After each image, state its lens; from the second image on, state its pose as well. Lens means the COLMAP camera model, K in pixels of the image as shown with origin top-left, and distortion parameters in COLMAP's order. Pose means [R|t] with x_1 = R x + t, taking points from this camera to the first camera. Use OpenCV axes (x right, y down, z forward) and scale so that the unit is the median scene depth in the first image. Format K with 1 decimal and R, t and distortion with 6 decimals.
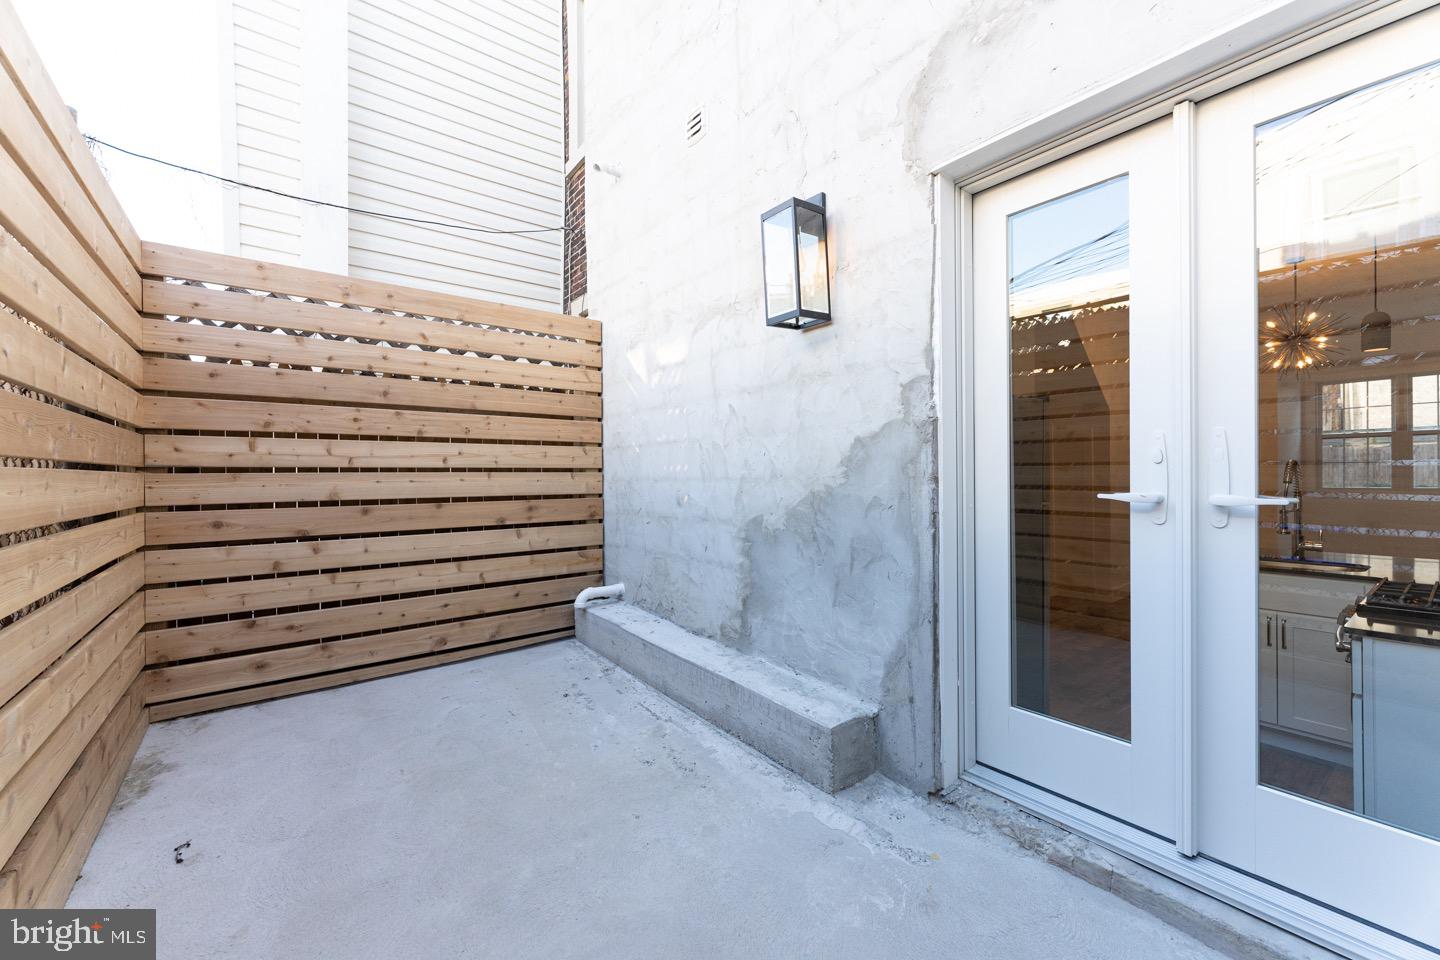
lens RADIAL K [[578.3, 0, 718.5], [0, 578.3, 475.2], [0, 0, 1]] dist [0.002665, 0.000215]
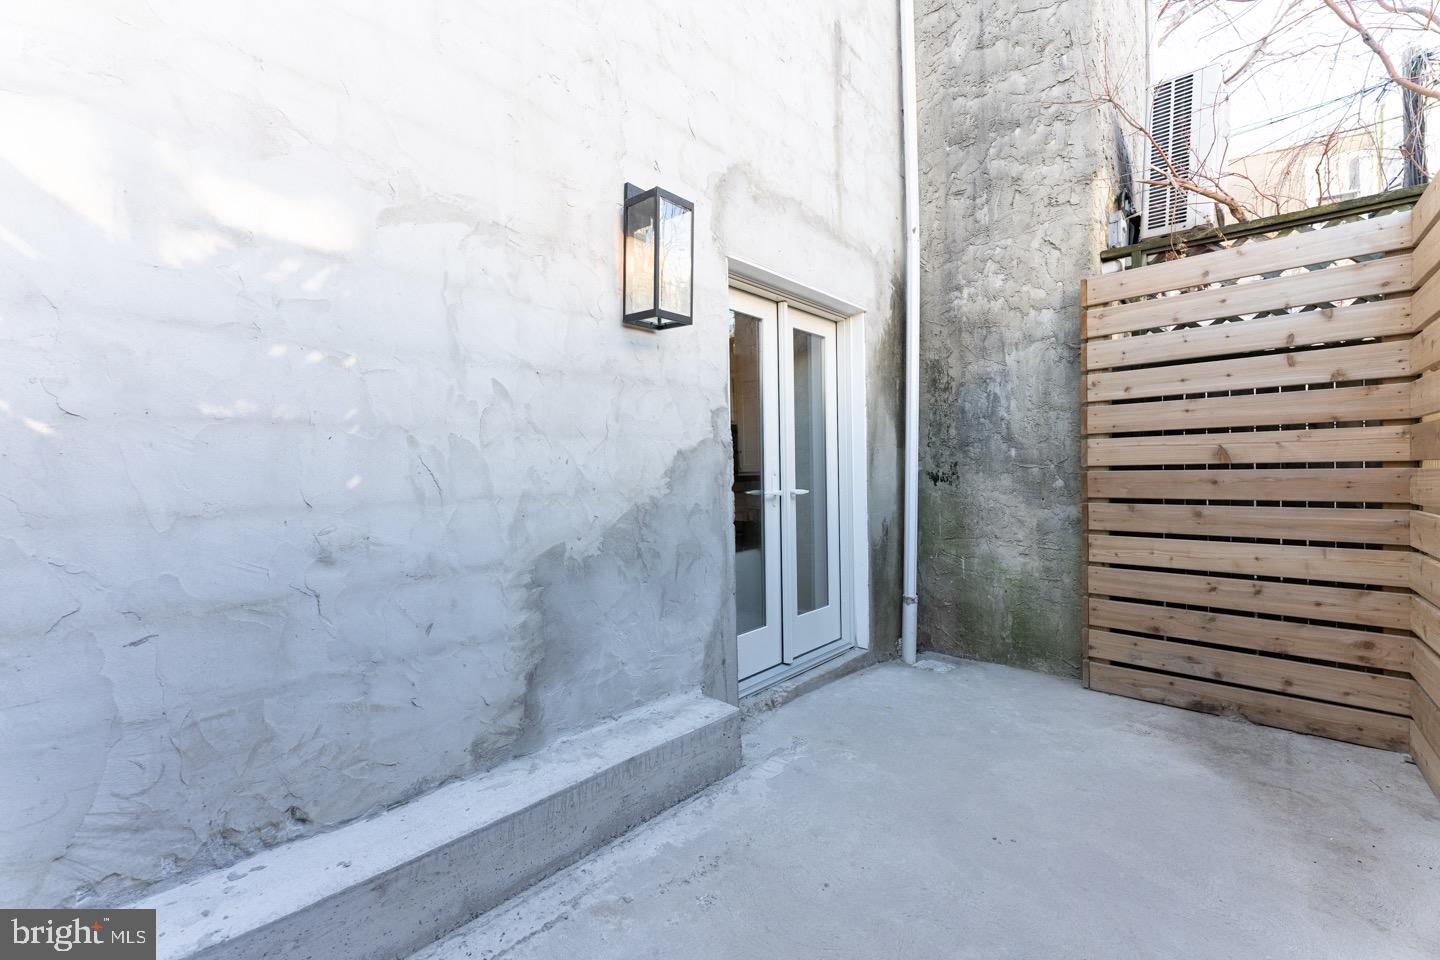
lens RADIAL K [[578.3, 0, 717.7], [0, 578.3, 473.1], [0, 0, 1]] dist [0.002665, 0.000215]
pose [[-0.176755, 0.004567, 0.984244, -0.736456], [0.017471, 0.999846, -0.001502, -0.017879], [-0.984100, 0.016930, -0.176807, 0.995497]]
